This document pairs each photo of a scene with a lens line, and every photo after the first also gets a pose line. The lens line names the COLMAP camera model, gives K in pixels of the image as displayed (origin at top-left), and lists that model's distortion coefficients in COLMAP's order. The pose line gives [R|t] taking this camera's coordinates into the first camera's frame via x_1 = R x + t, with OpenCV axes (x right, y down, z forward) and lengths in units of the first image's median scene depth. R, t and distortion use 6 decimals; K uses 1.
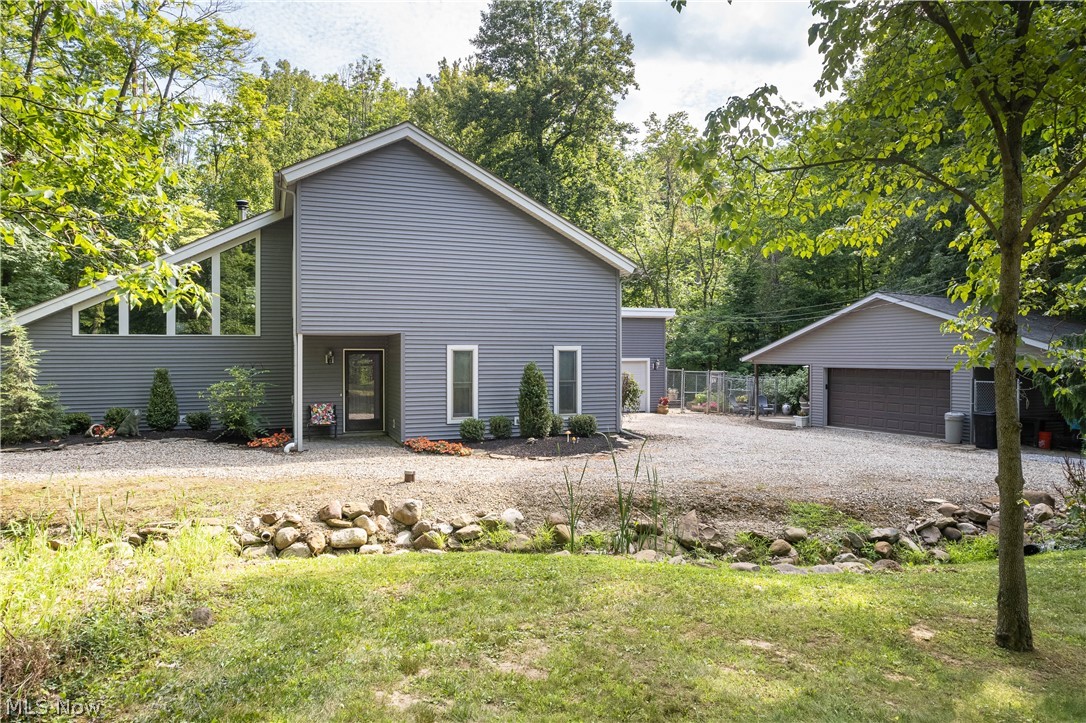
lens RADIAL K [[687.4, 0, 548.7], [0, 687.4, 362.2], [0, 0, 1]] dist [-0.043056, 0.015081]
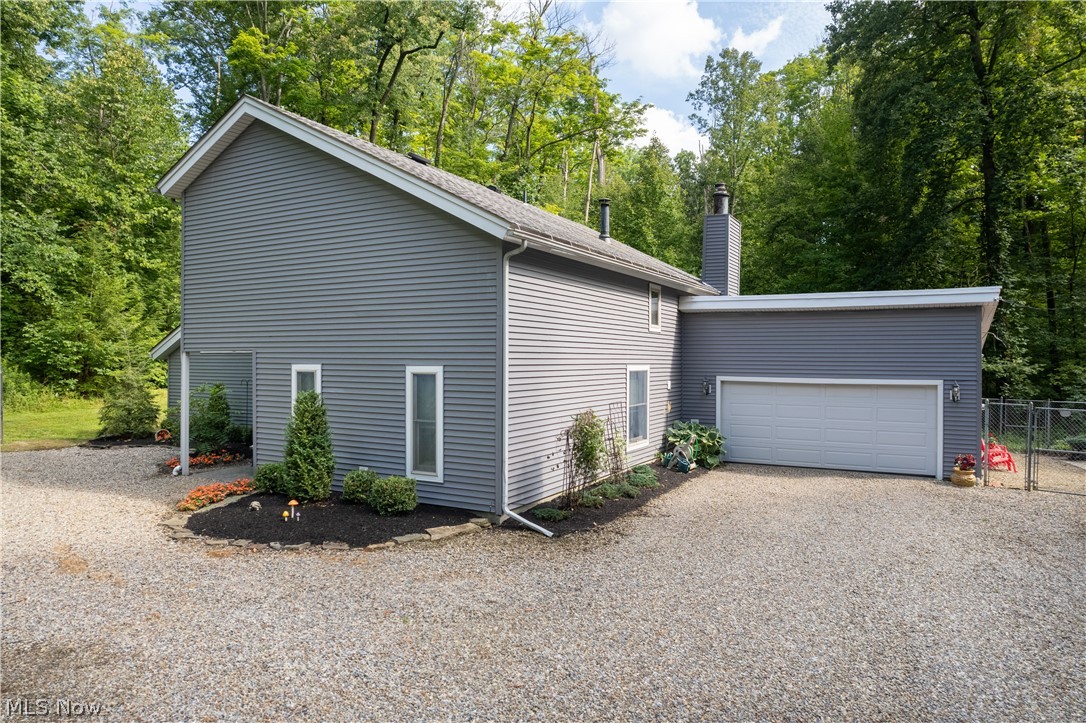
lens RADIAL K [[687.4, 0, 537.4], [0, 687.4, 360.3], [0, 0, 1]] dist [-0.043056, 0.015081]
pose [[0.615883, -0.004365, -0.787825, 0.559680], [-0.002082, 0.999972, -0.007168, -0.026451], [0.787835, 0.006054, 0.615857, 0.629061]]
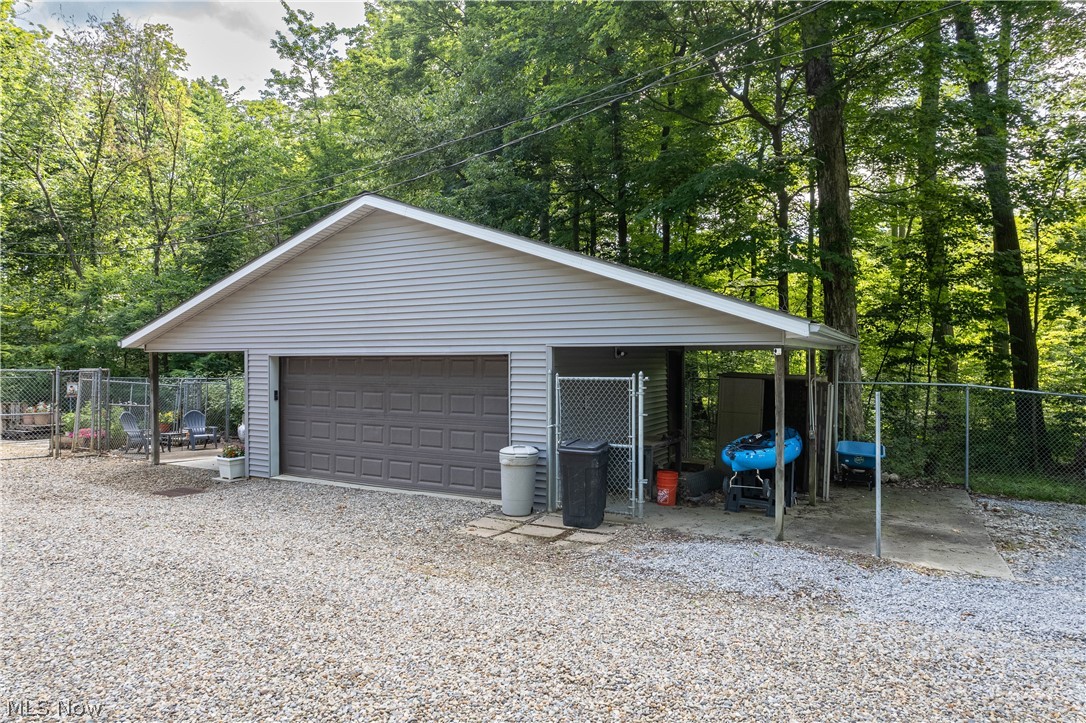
lens RADIAL K [[687.4, 0, 549.7], [0, 687.4, 358.7], [0, 0, 1]] dist [-0.043056, 0.015081]
pose [[0.800611, -0.006171, 0.599153, 0.346407], [0.009249, 0.999955, -0.002060, 0.016113], [-0.599113, 0.007191, 0.800632, 0.631924]]
